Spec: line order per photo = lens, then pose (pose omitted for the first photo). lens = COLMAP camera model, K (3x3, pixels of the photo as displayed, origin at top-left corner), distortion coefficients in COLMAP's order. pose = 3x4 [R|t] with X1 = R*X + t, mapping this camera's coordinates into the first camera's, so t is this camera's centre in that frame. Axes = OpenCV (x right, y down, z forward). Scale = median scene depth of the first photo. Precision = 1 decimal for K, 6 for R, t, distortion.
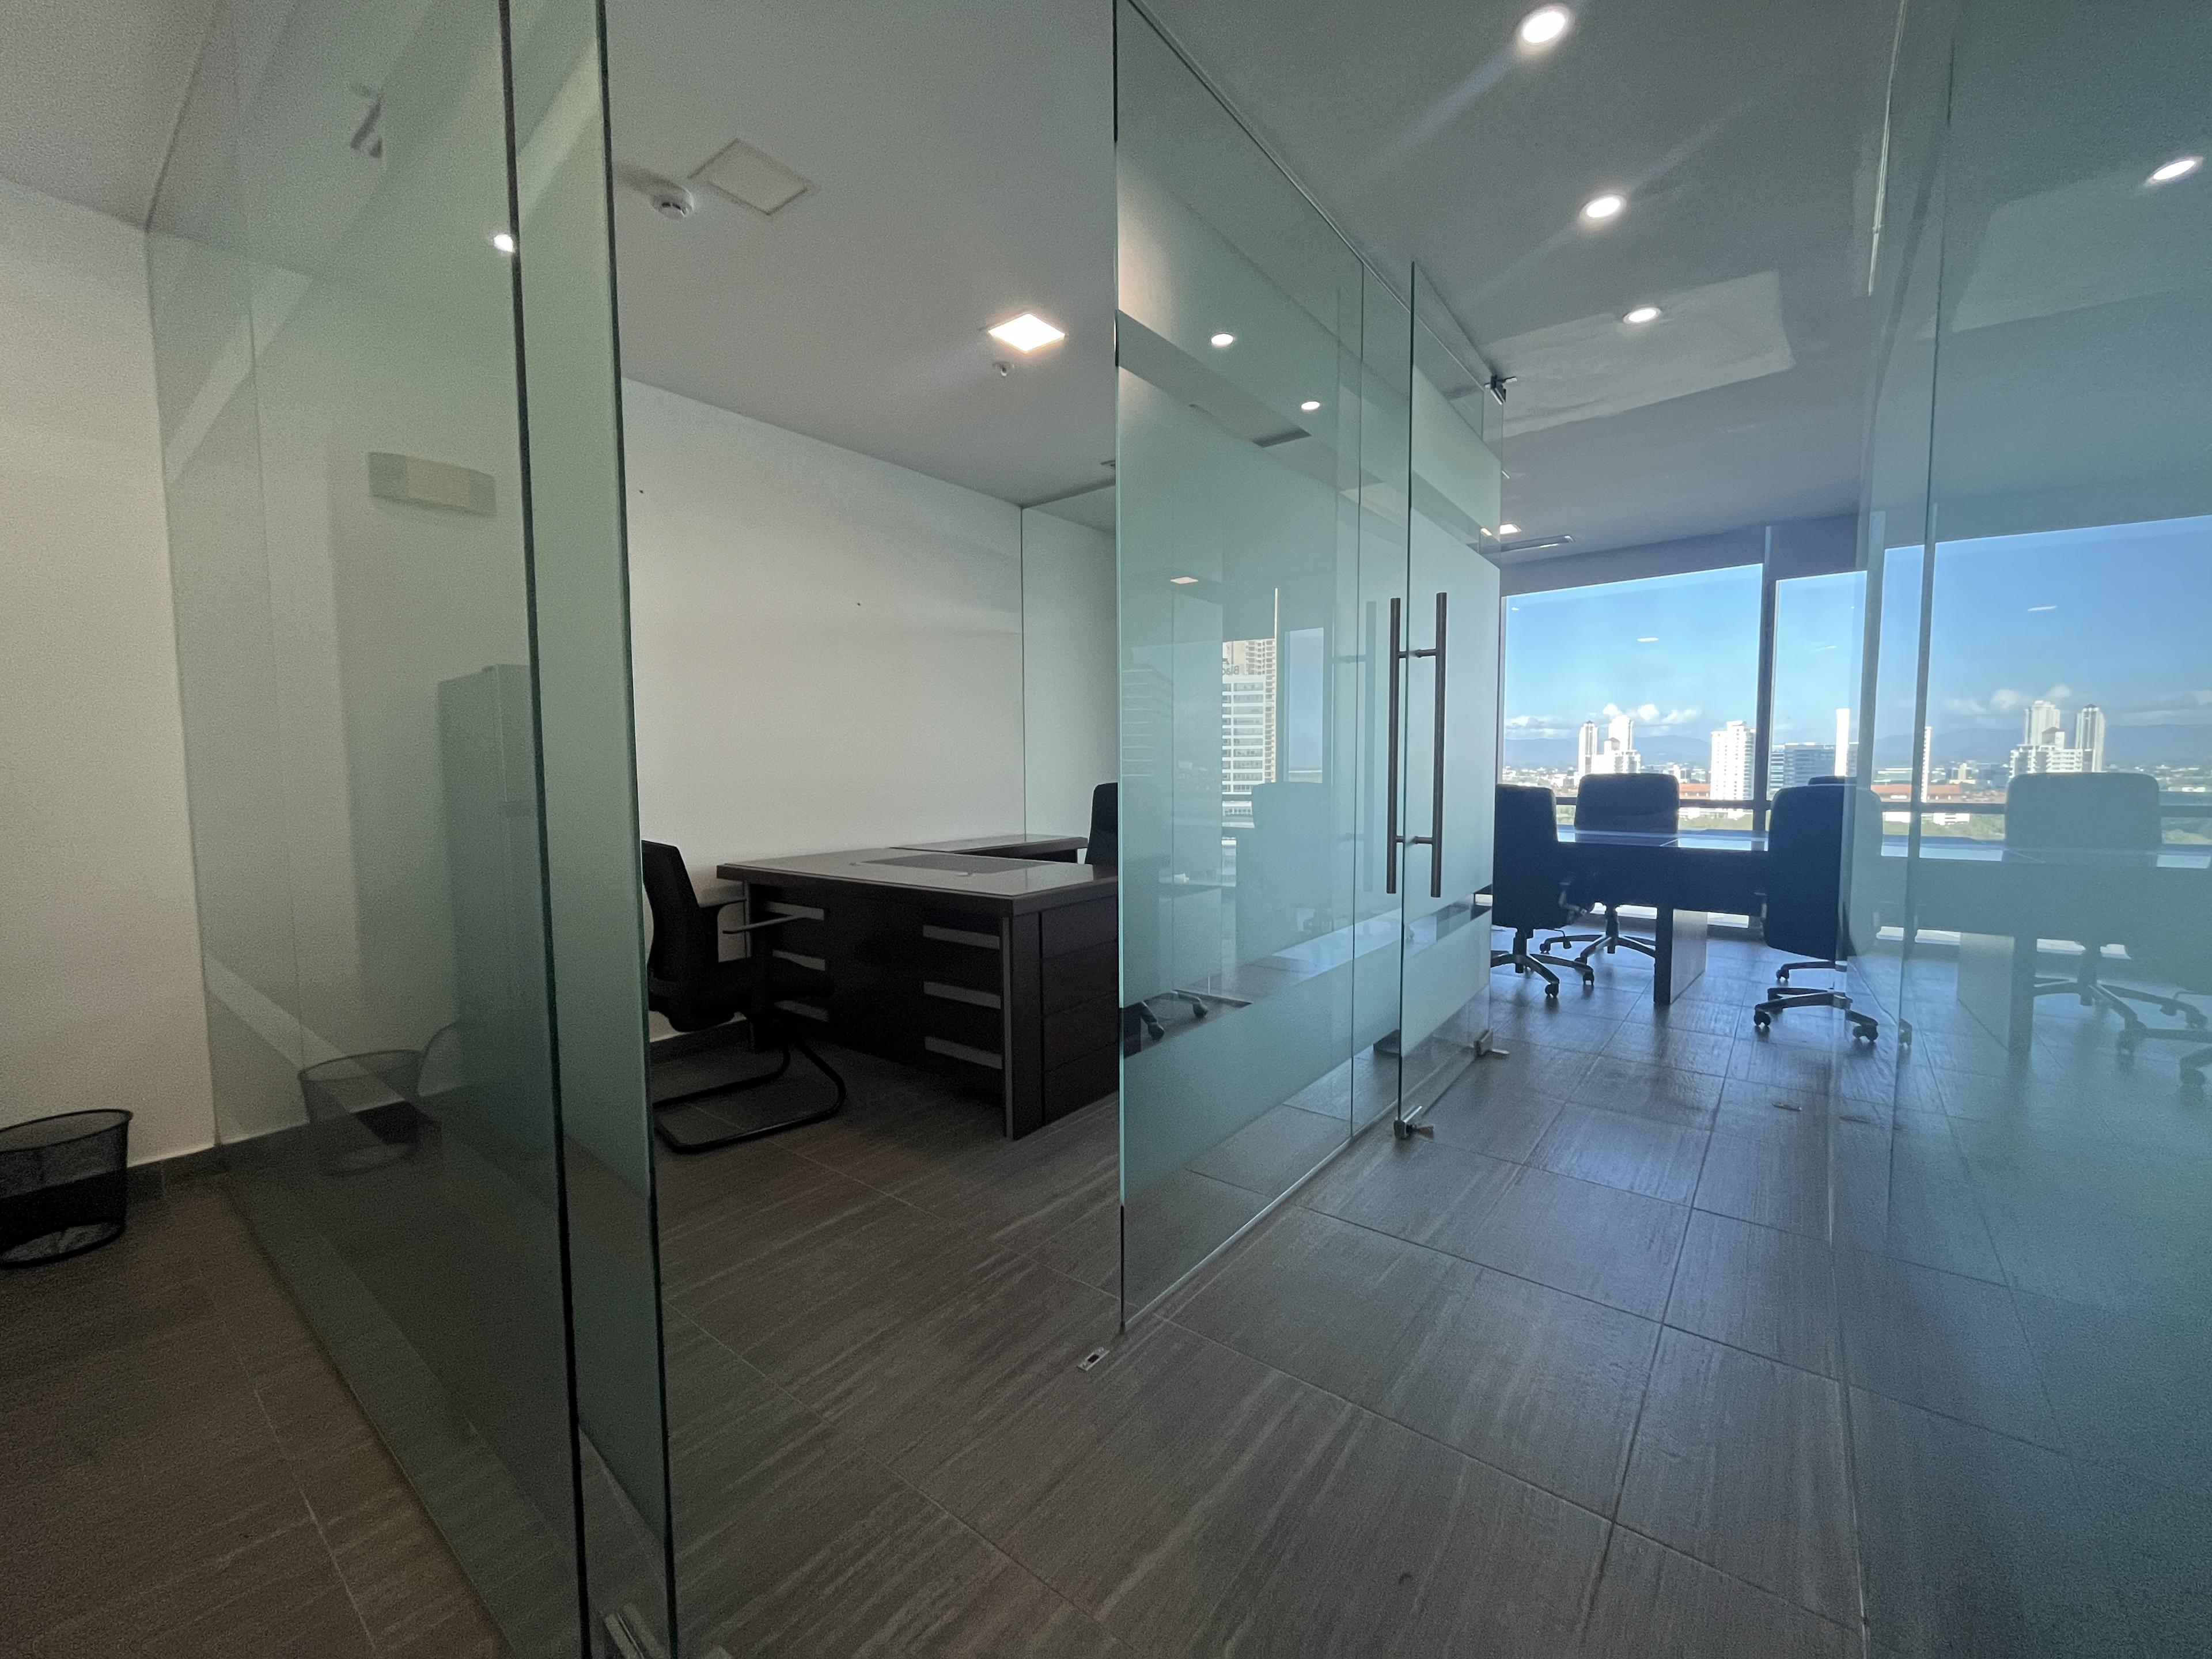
lens RADIAL K [[887.0, 0, 1098.2], [0, 887.0, 830.3], [0, 0, 1]] dist [-0.004128, -0.000356]
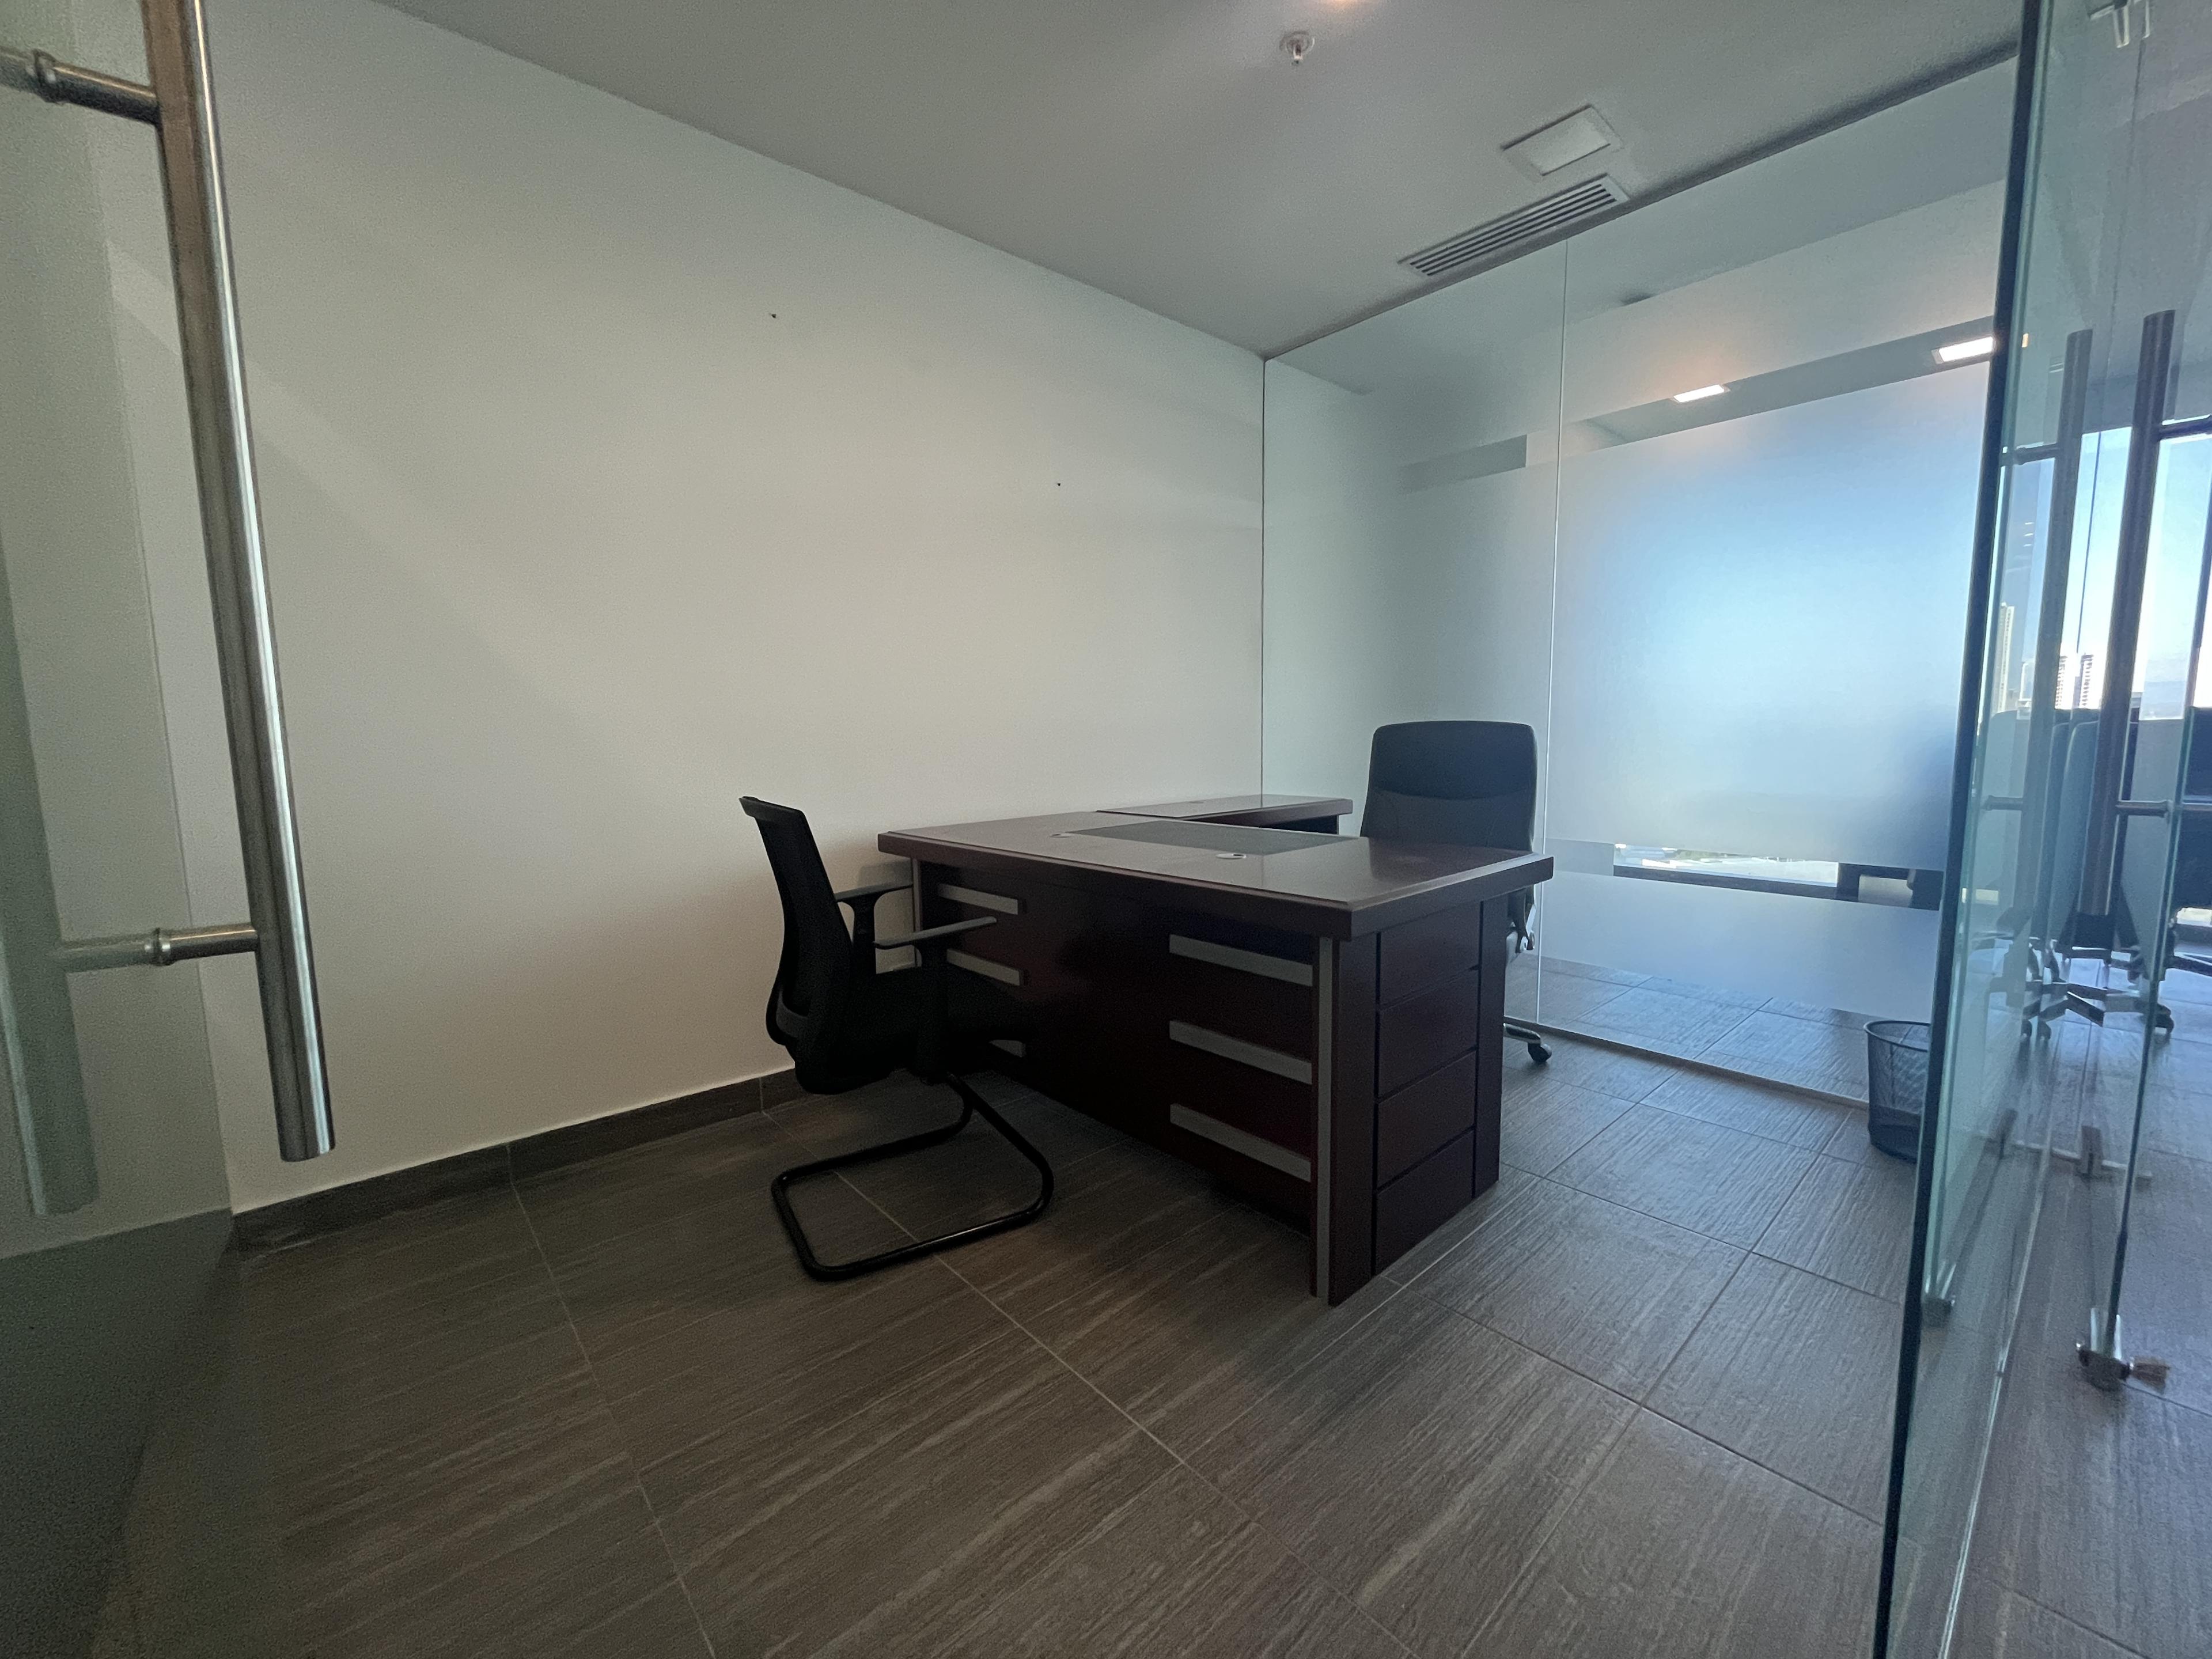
lens RADIAL K [[887.0, 0, 1098.2], [0, 887.0, 830.3], [0, 0, 1]] dist [-0.004128, -0.000356]
pose [[0.981573, 0.011572, -0.190736, -0.130496], [-0.003742, 0.999137, 0.041357, 0.005990], [0.191050, -0.039881, 0.980770, 0.372915]]
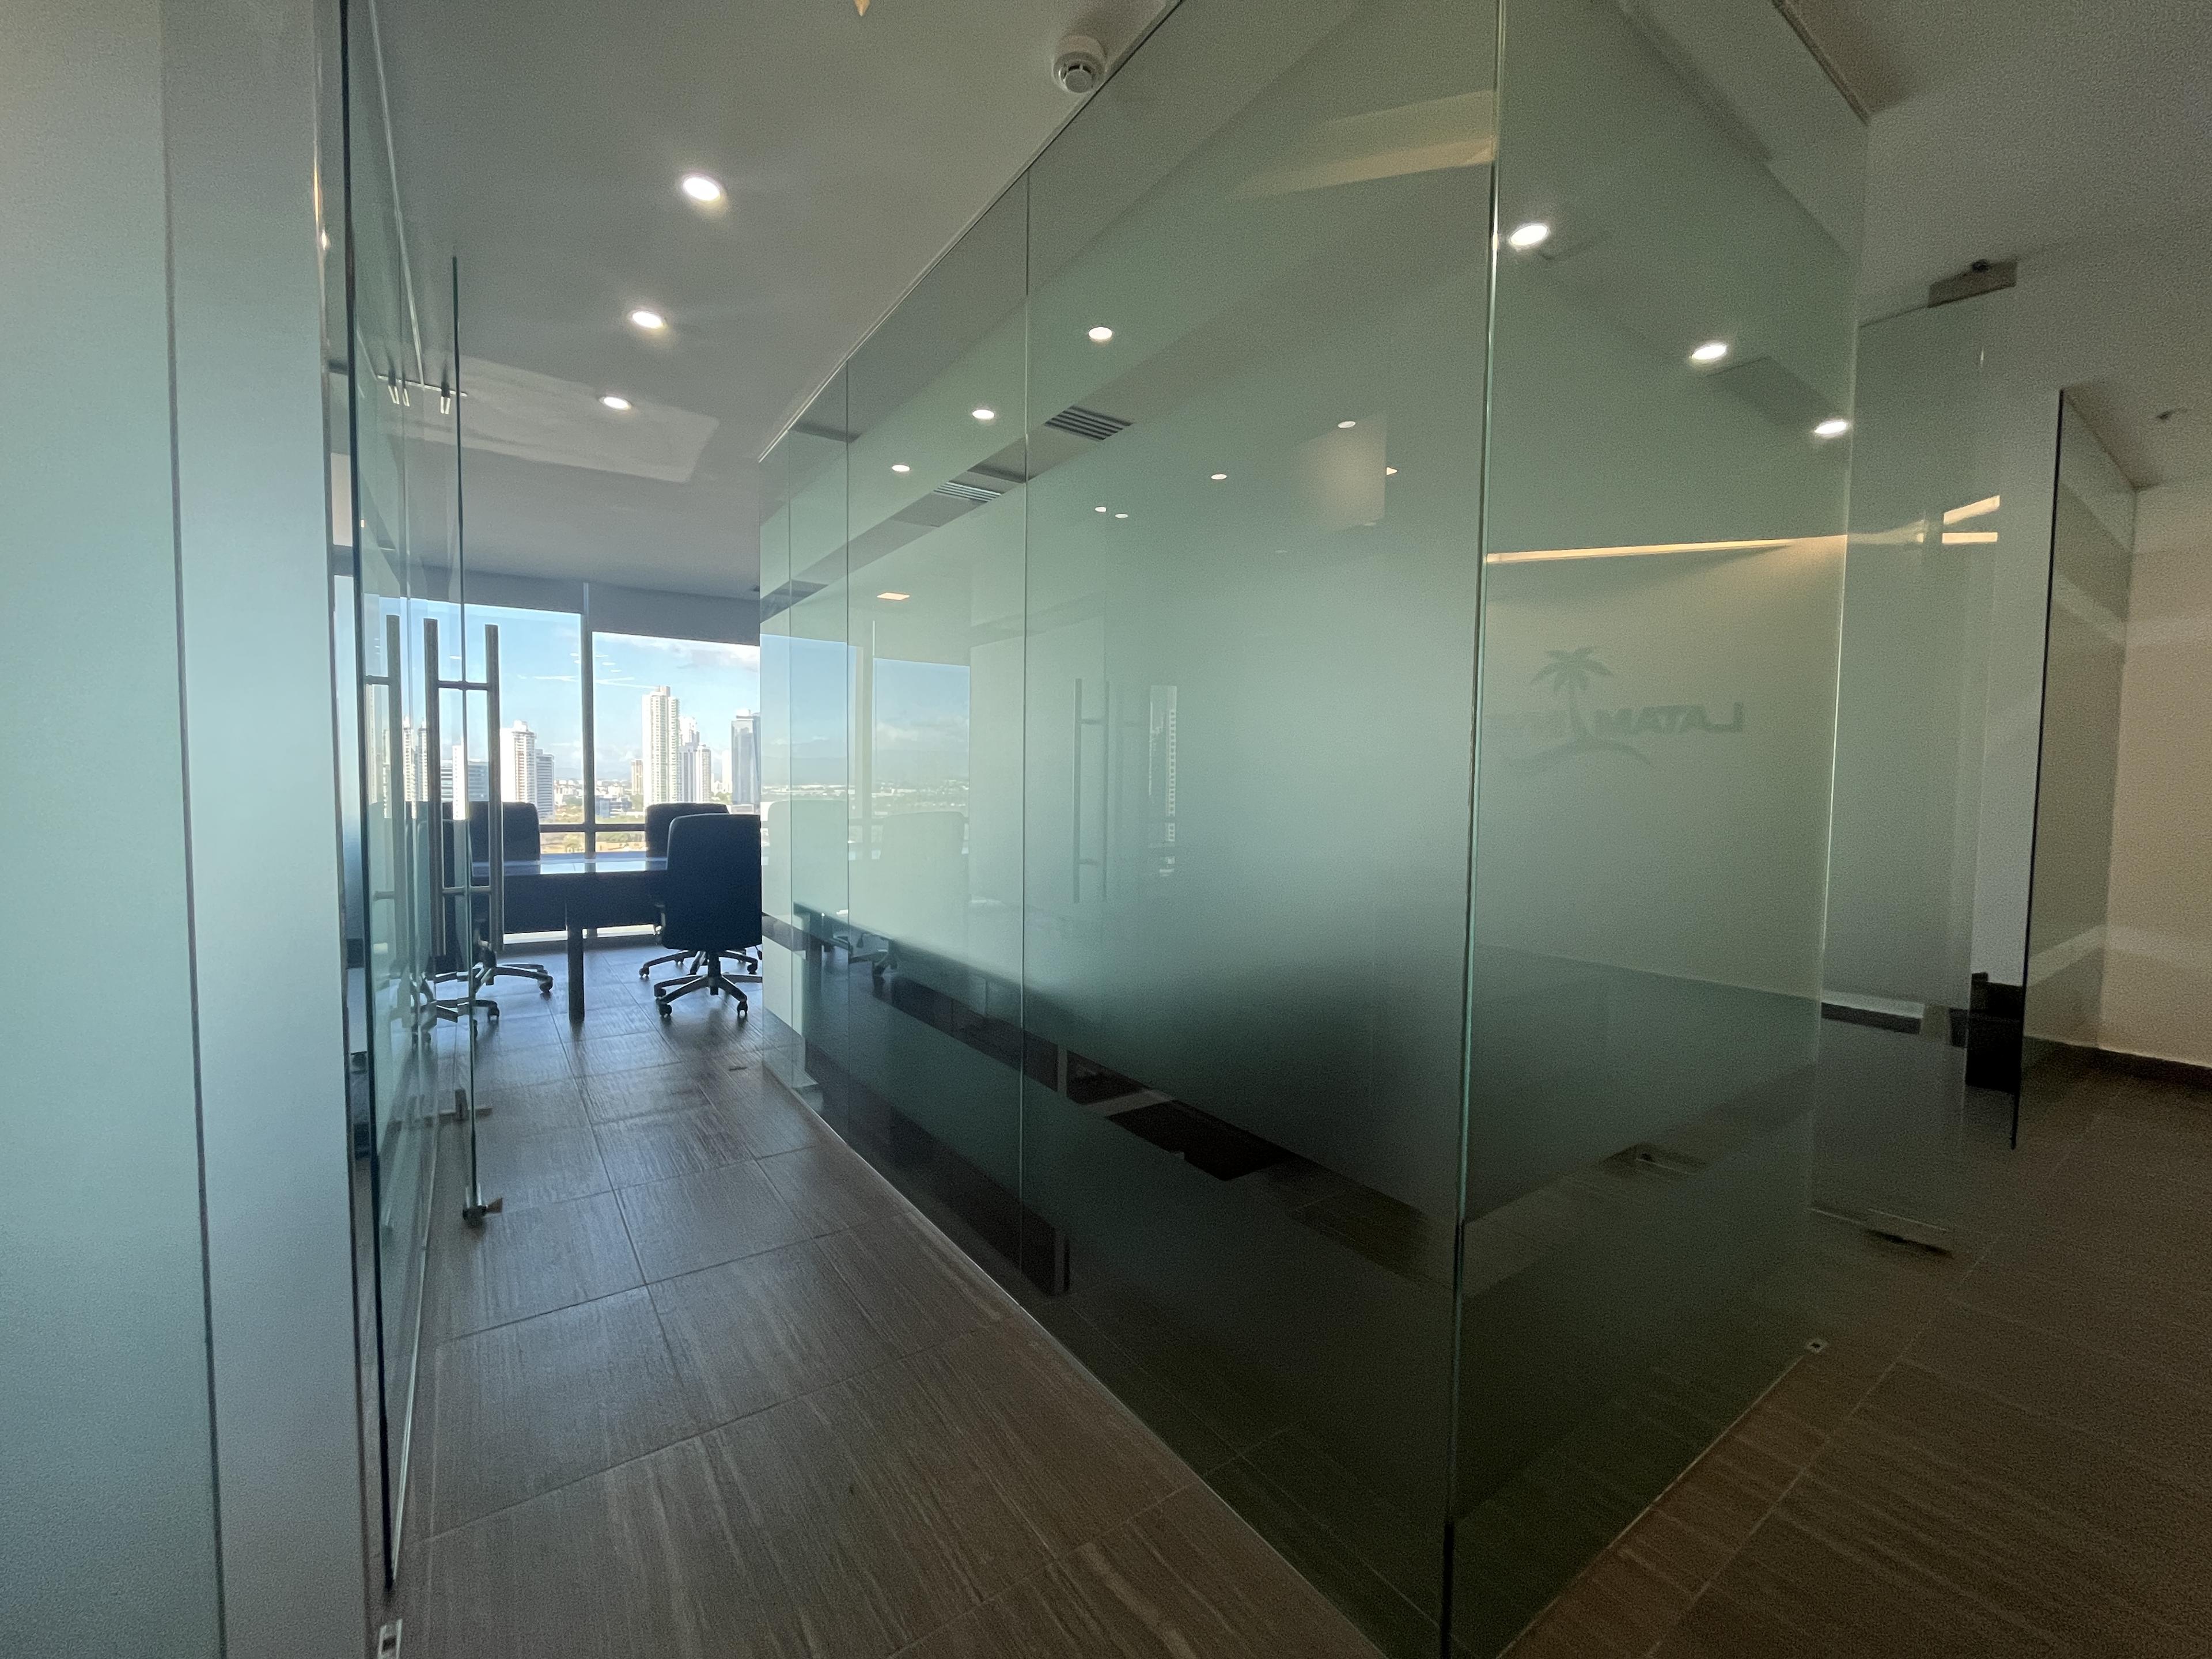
lens RADIAL K [[887.0, 0, 1098.2], [0, 887.0, 830.3], [0, 0, 1]] dist [-0.004128, -0.000356]
pose [[0.279045, -0.038554, 0.959504, -0.302706], [0.054214, 0.998233, 0.024344, -0.035409], [-0.958746, 0.045225, 0.280642, 0.121615]]
